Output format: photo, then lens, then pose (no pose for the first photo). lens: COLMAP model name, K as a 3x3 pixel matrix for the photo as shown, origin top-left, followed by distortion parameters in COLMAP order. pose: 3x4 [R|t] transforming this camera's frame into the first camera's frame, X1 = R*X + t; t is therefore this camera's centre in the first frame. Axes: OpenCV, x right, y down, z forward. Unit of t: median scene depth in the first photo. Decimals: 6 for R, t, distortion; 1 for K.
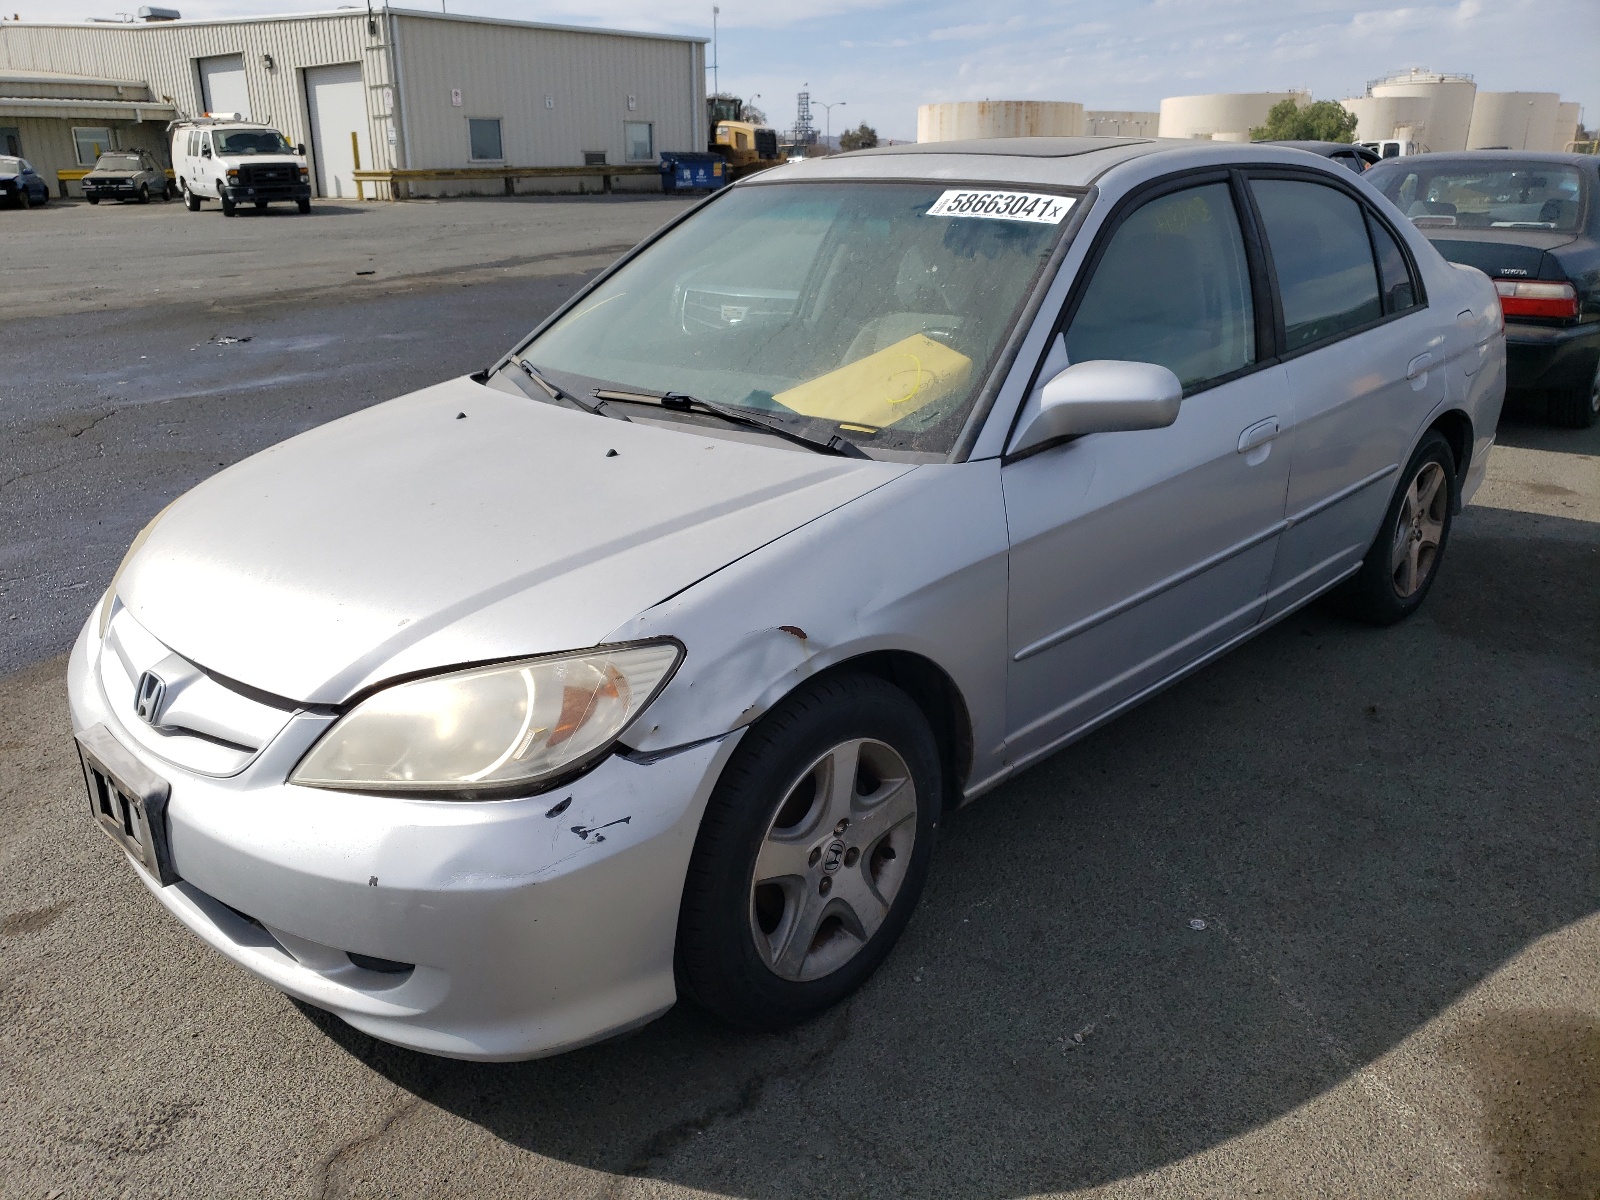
lens RADIAL K [[1215.6, 0, 800.0], [0, 1215.6, 600.0], [0, 0, 1]] dist [-0.109849, 0.080514]
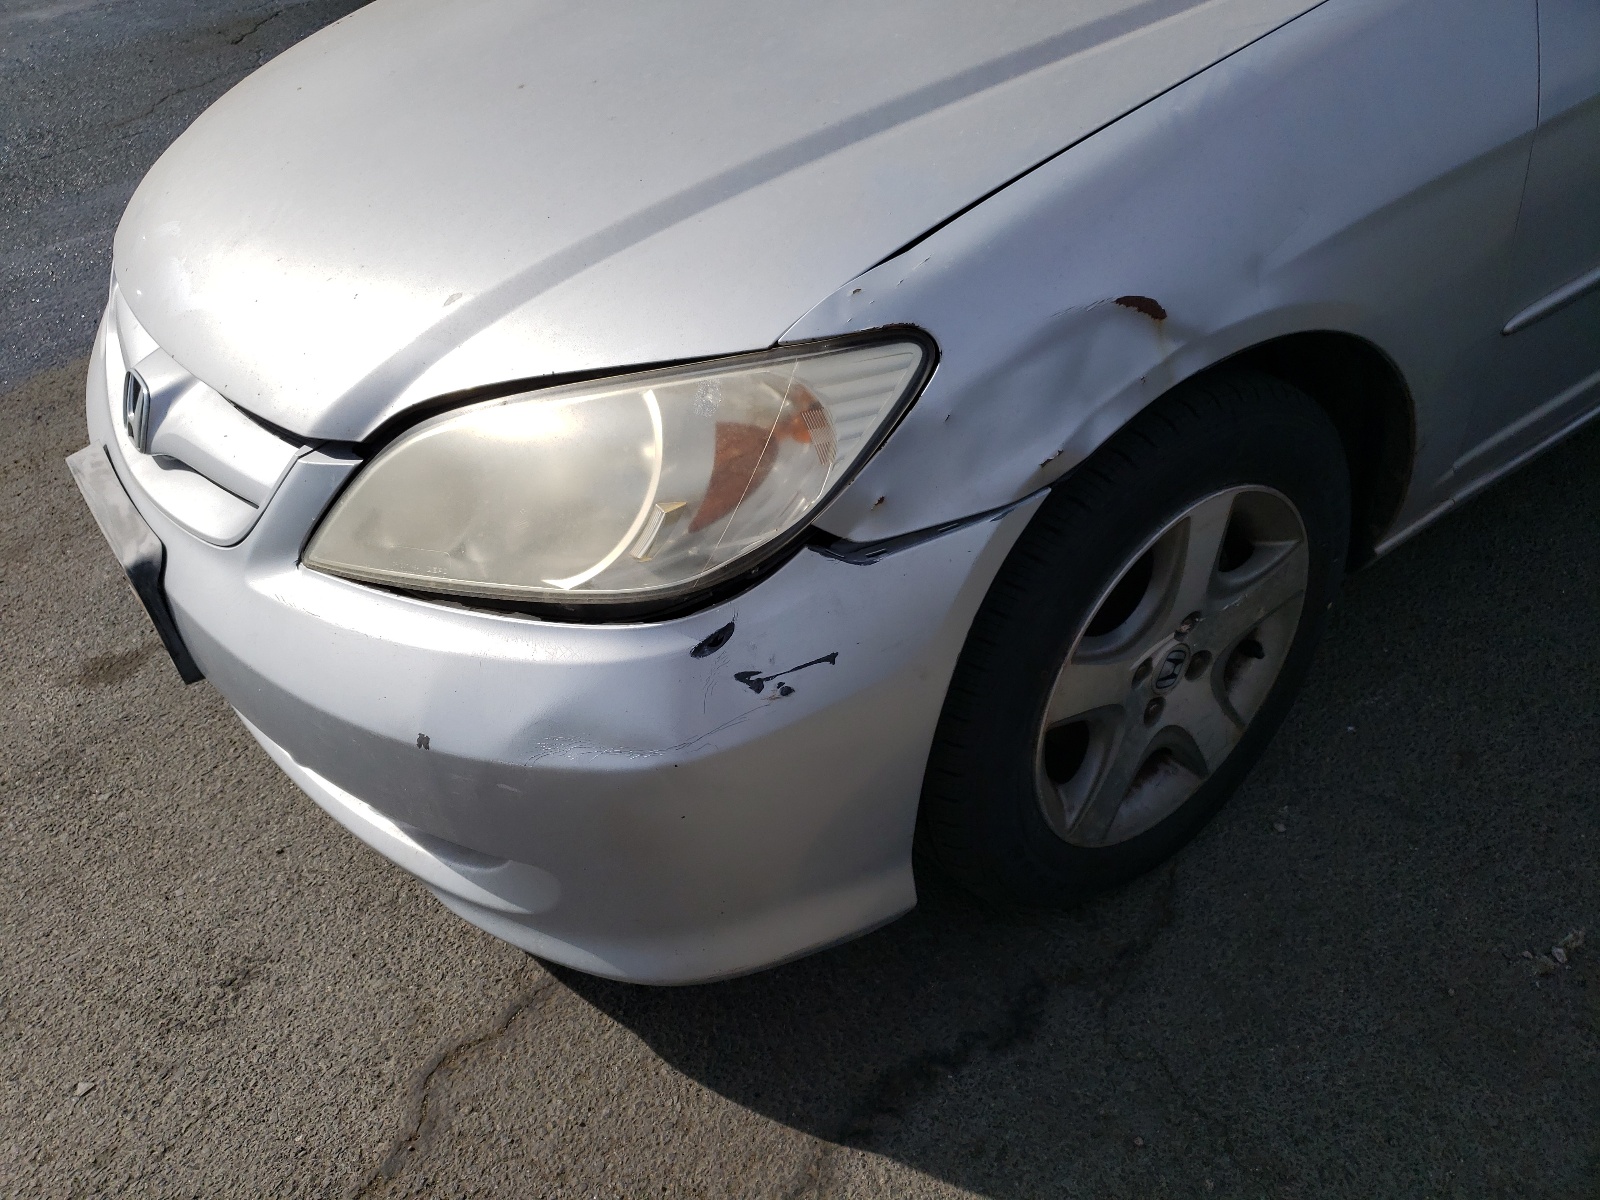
lens RADIAL K [[1245.3, 0, 800.0], [0, 1245.3, 600.0], [0, 0, 1]] dist [0.019158, 0.003407]
pose [[0.982173, 0.029069, -0.185717, -0.044933], [0.026702, 0.956377, 0.290912, -0.013758], [0.186072, -0.290685, 0.938552, 0.409372]]
